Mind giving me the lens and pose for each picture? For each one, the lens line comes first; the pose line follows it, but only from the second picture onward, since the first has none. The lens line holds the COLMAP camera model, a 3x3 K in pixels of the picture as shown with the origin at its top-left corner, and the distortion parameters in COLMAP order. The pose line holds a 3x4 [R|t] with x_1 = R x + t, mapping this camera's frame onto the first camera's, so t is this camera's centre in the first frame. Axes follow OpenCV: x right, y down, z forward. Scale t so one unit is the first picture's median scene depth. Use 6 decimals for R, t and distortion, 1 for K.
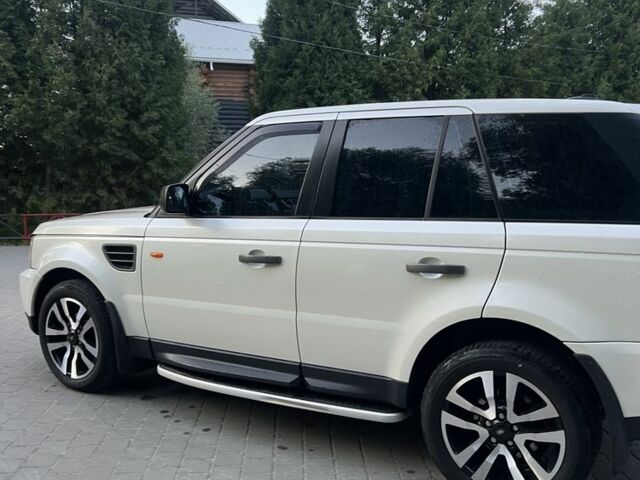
lens RADIAL K [[623.6, 0, 320.0], [0, 623.6, 240.0], [0, 0, 1]] dist [0.102723, -0.224150]
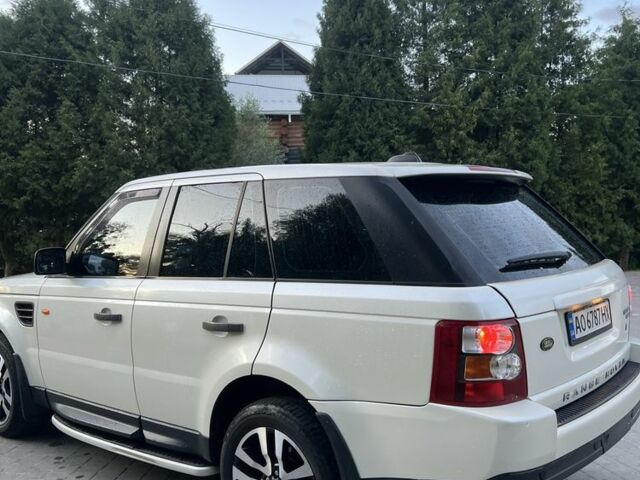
lens RADIAL K [[623.6, 0, 320.0], [0, 623.6, 240.0], [0, 0, 1]] dist [0.102723, -0.224150]
pose [[0.985938, -0.026377, -0.165015, 0.111238], [0.015055, 0.997469, -0.069488, -0.005059], [0.166430, 0.066027, 0.983840, -0.003091]]
